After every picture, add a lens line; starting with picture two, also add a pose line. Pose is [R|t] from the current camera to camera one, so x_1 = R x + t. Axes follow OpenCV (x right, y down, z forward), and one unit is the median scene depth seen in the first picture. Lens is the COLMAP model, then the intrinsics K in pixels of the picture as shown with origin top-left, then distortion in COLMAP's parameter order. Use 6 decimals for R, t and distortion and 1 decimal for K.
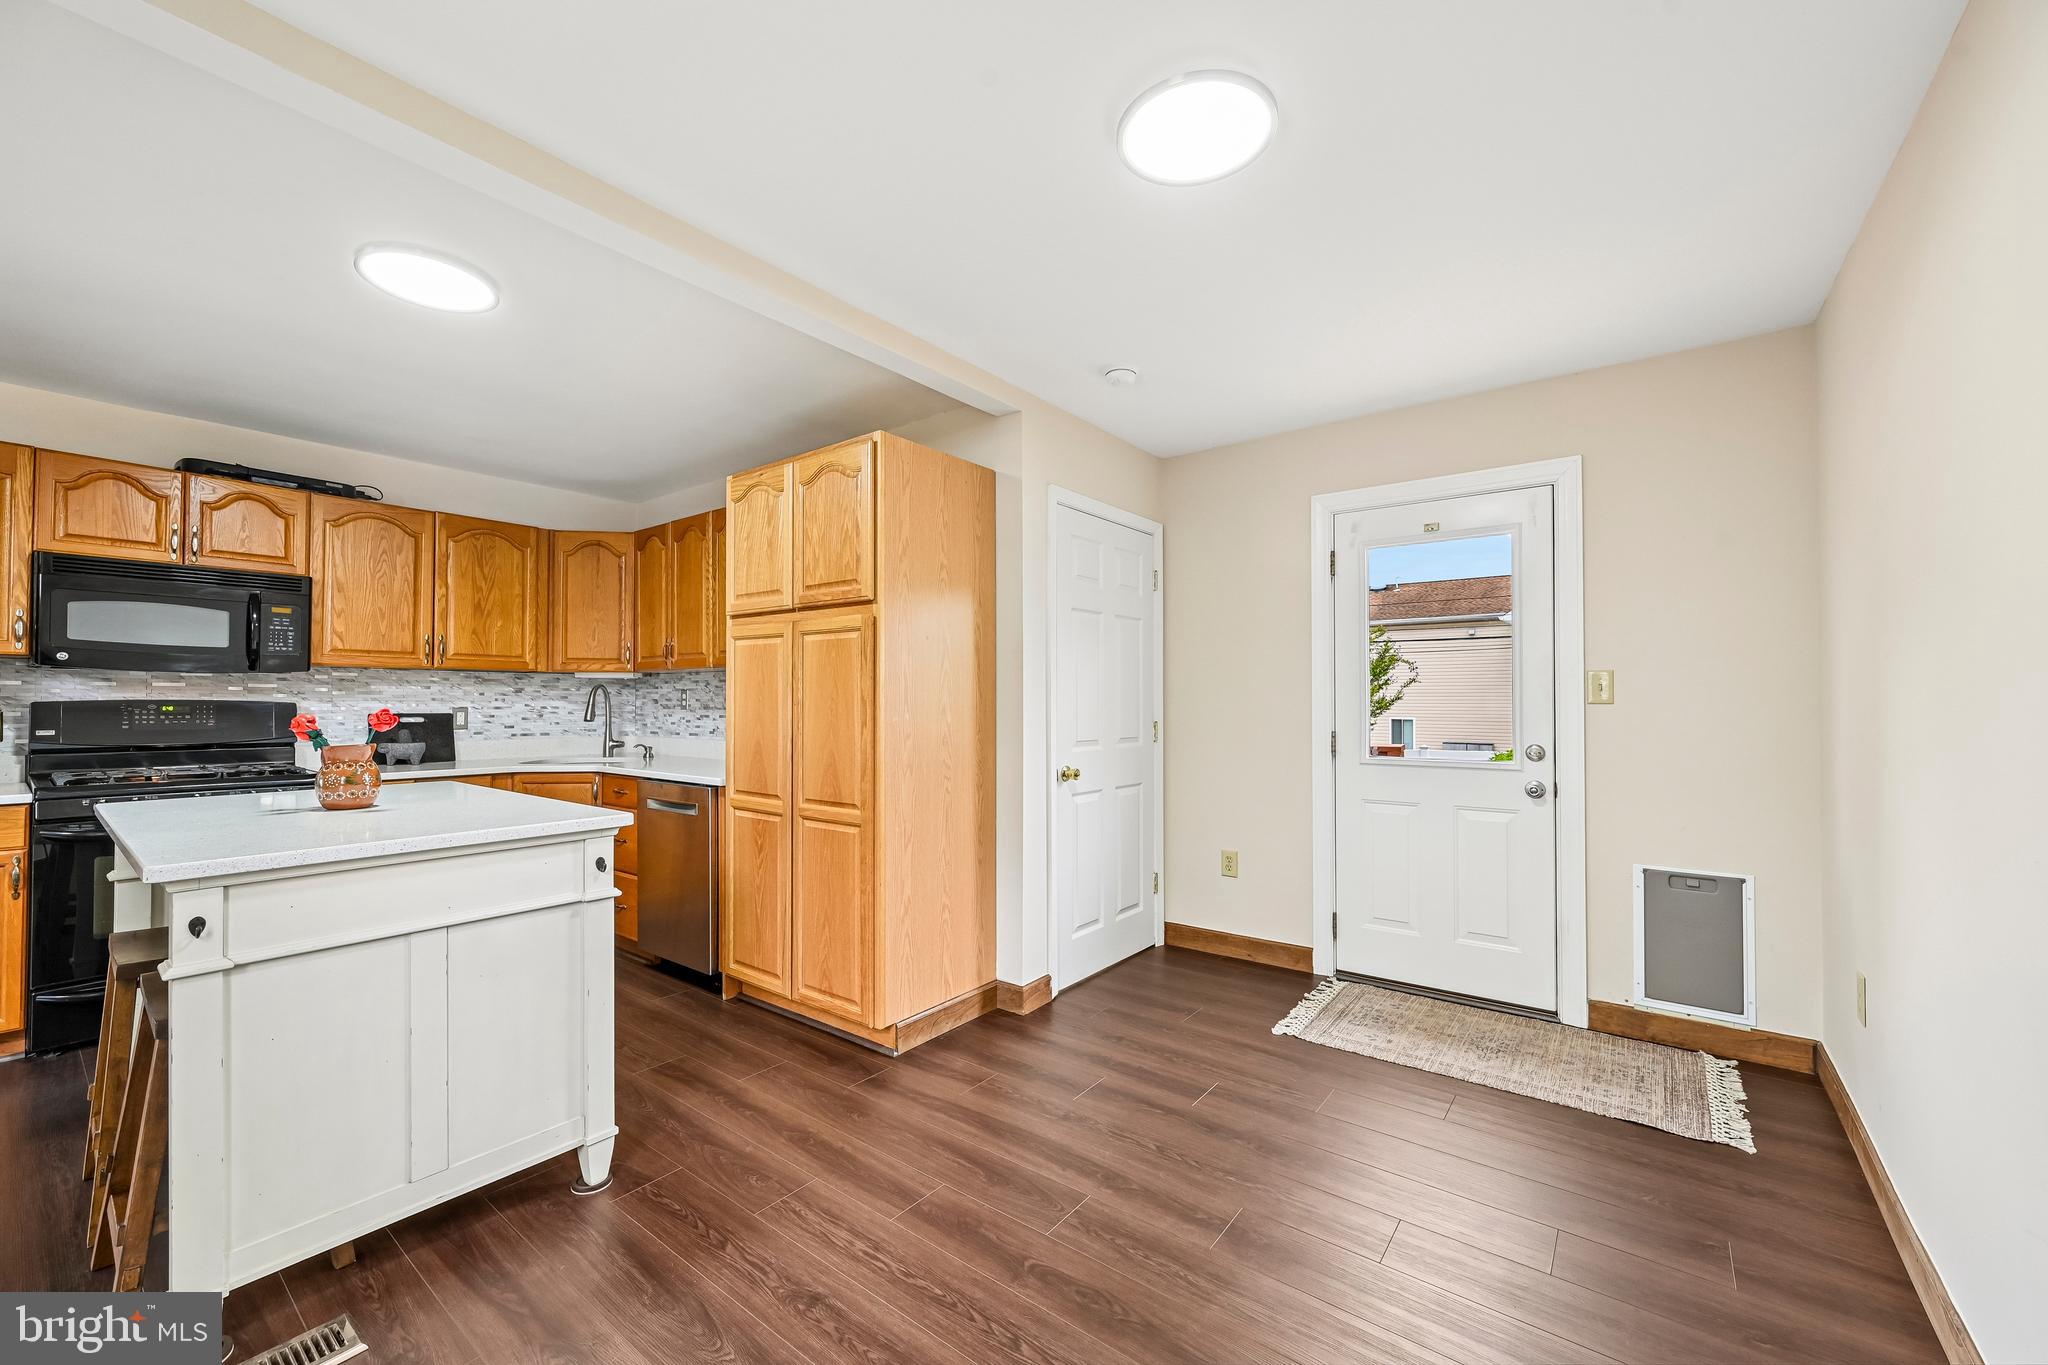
lens RADIAL K [[804.3, 0, 1033.1], [0, 804.3, 691.5], [0, 0, 1]] dist [-0.002541, 0.000252]
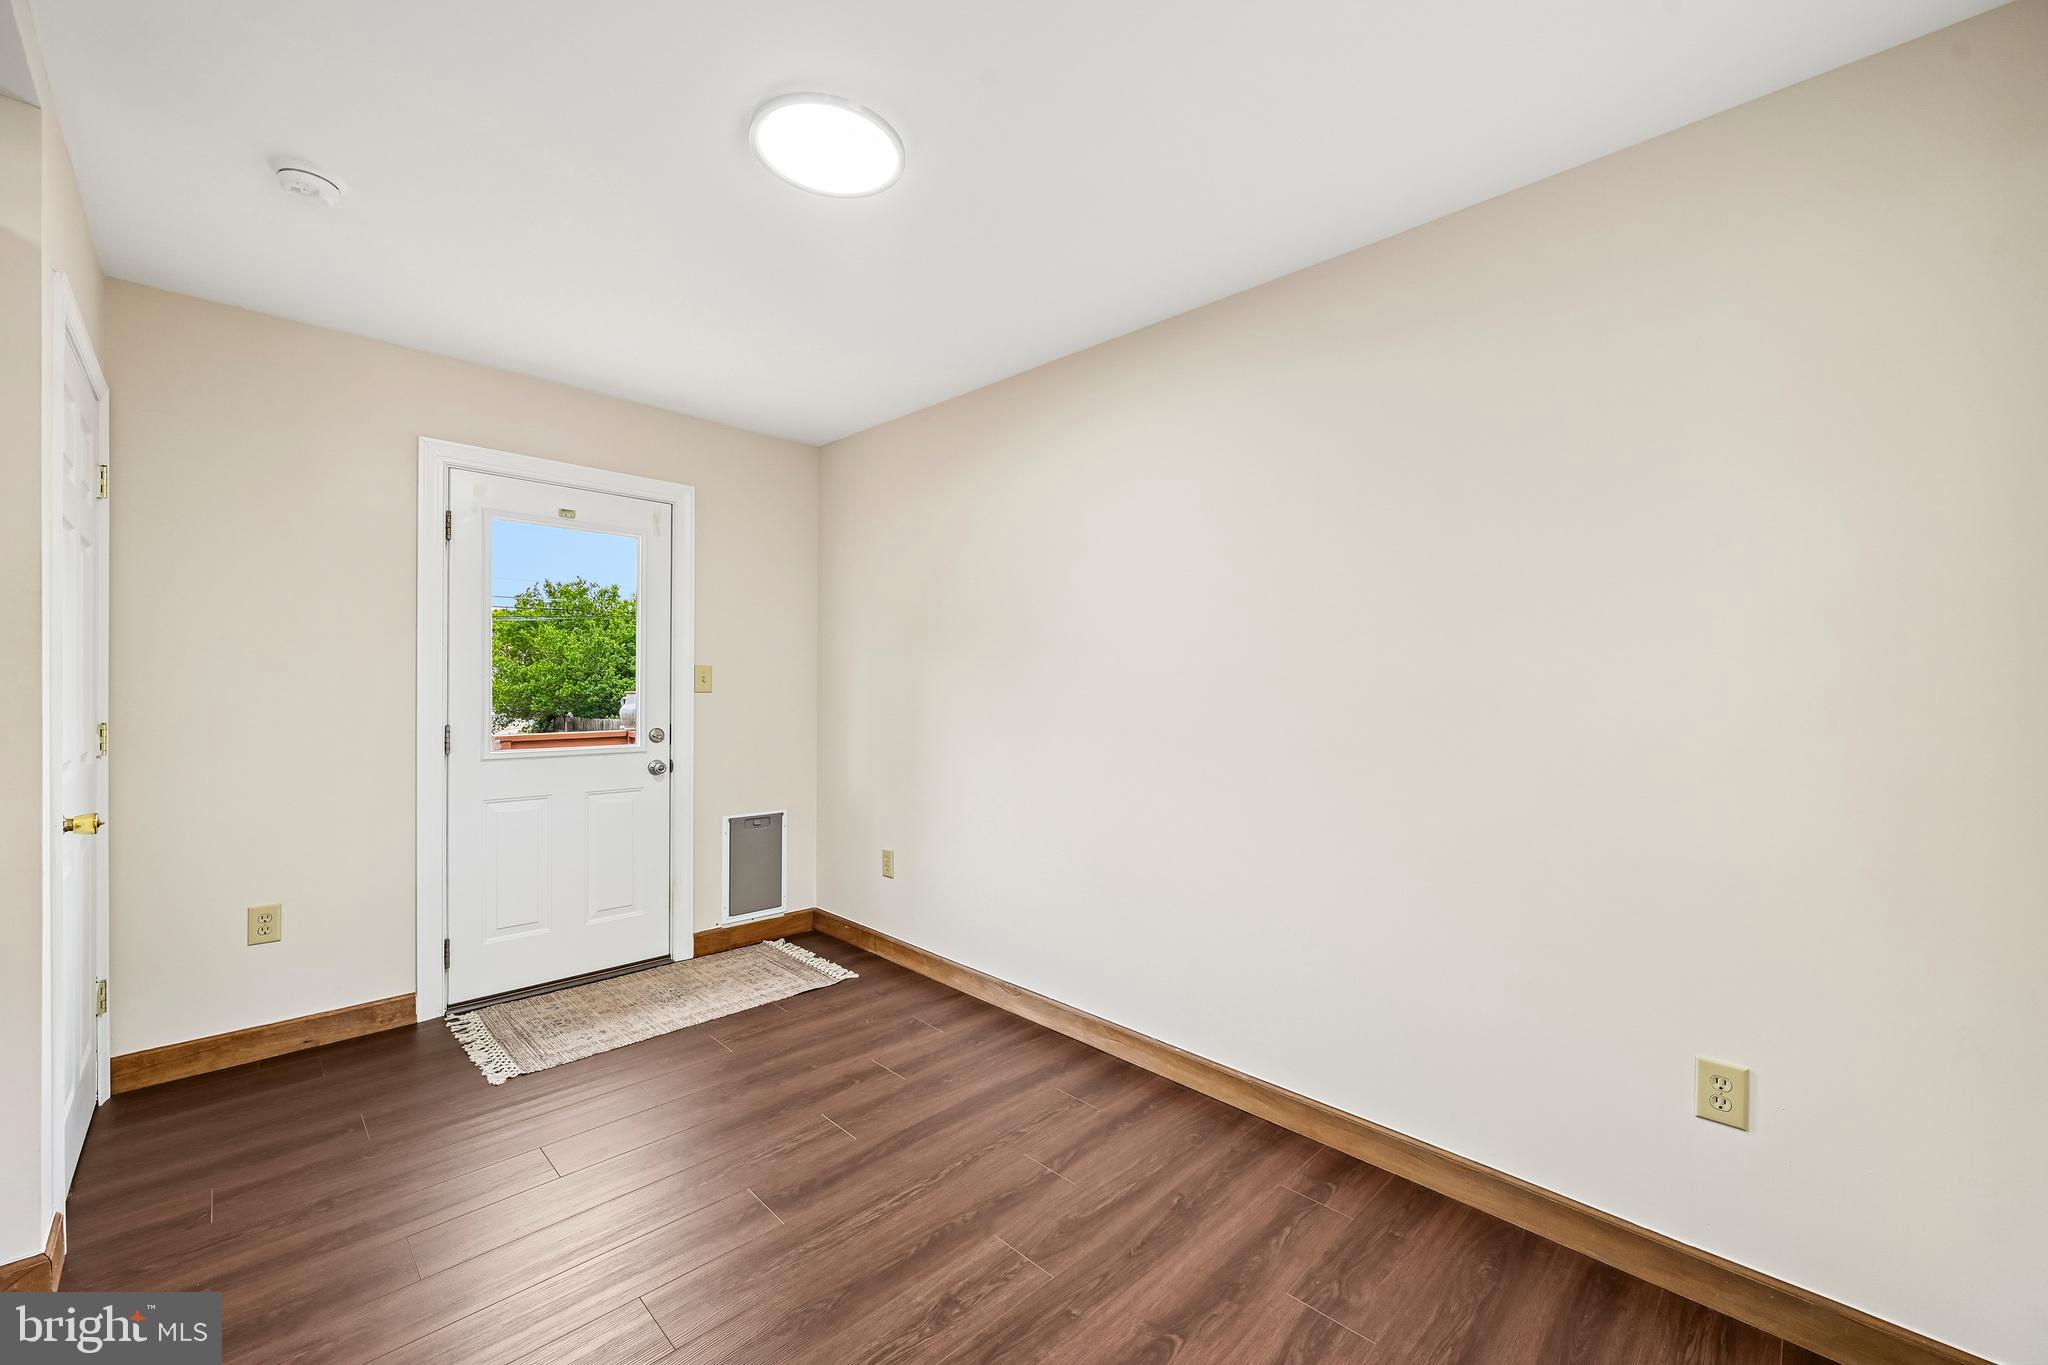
lens RADIAL K [[808.2, 0, 1033.1], [0, 808.2, 687.3], [0, 0, 1]] dist [-0.000457, 0.000131]
pose [[0.122239, 0.002369, 0.992498, -0.417456], [-0.019506, 0.999810, 0.000016, -0.002052], [-0.992309, -0.019362, 0.122262, 0.305314]]
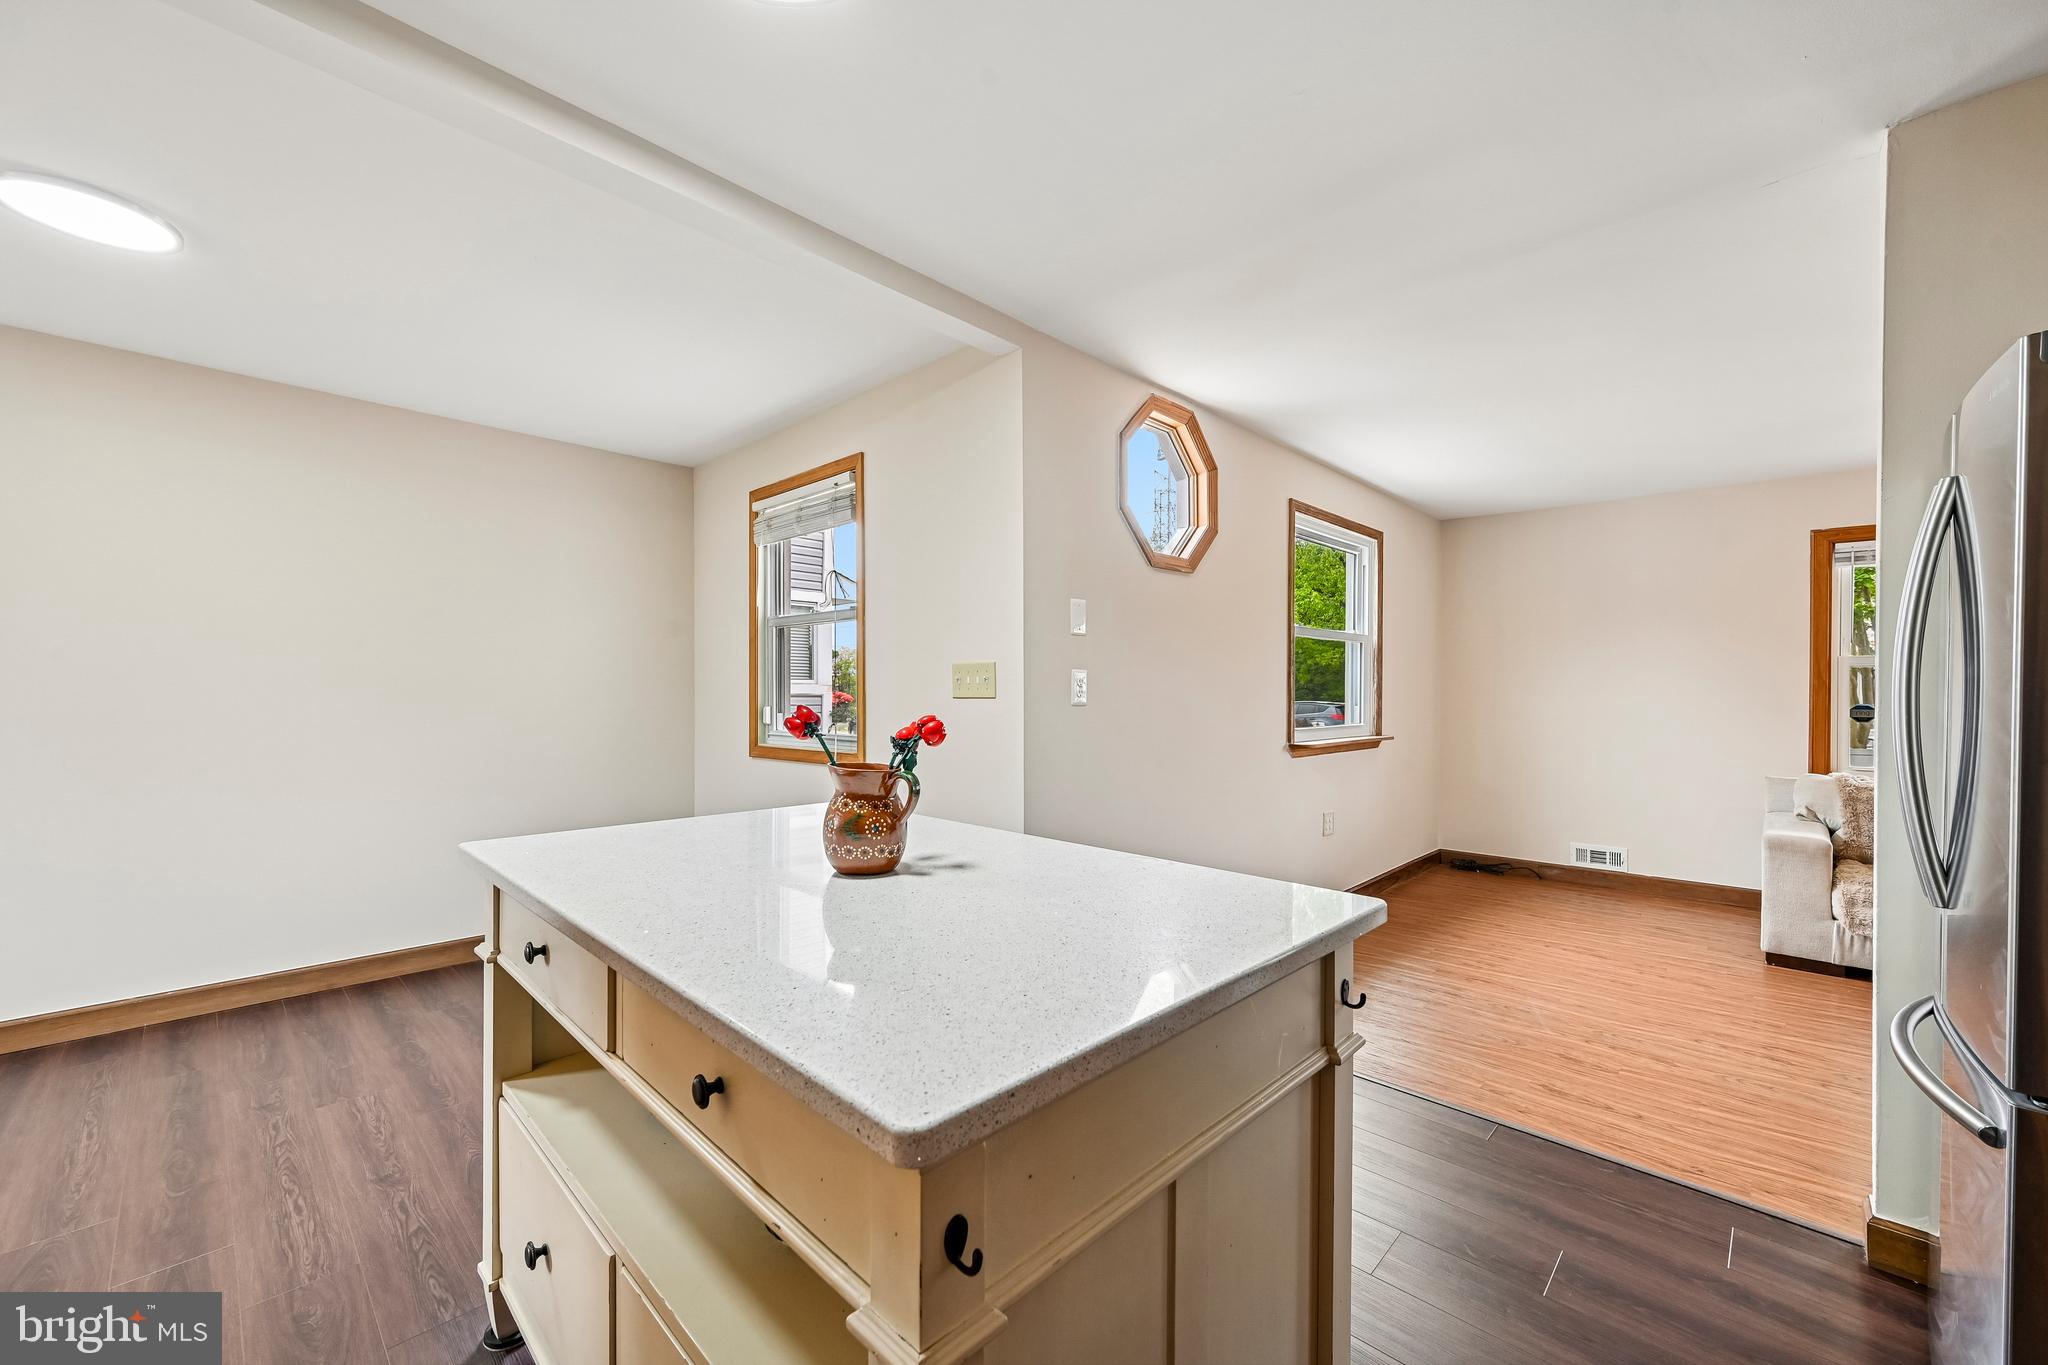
lens RADIAL K [[804.3, 0, 1033.1], [0, 804.3, 691.5], [0, 0, 1]] dist [-0.002541, 0.000252]
pose [[-0.994481, -0.003487, 0.104854, -0.683799], [-0.004422, 0.999952, -0.008688, 0.009628], [-0.104819, -0.009104, -0.994450, 1.046911]]
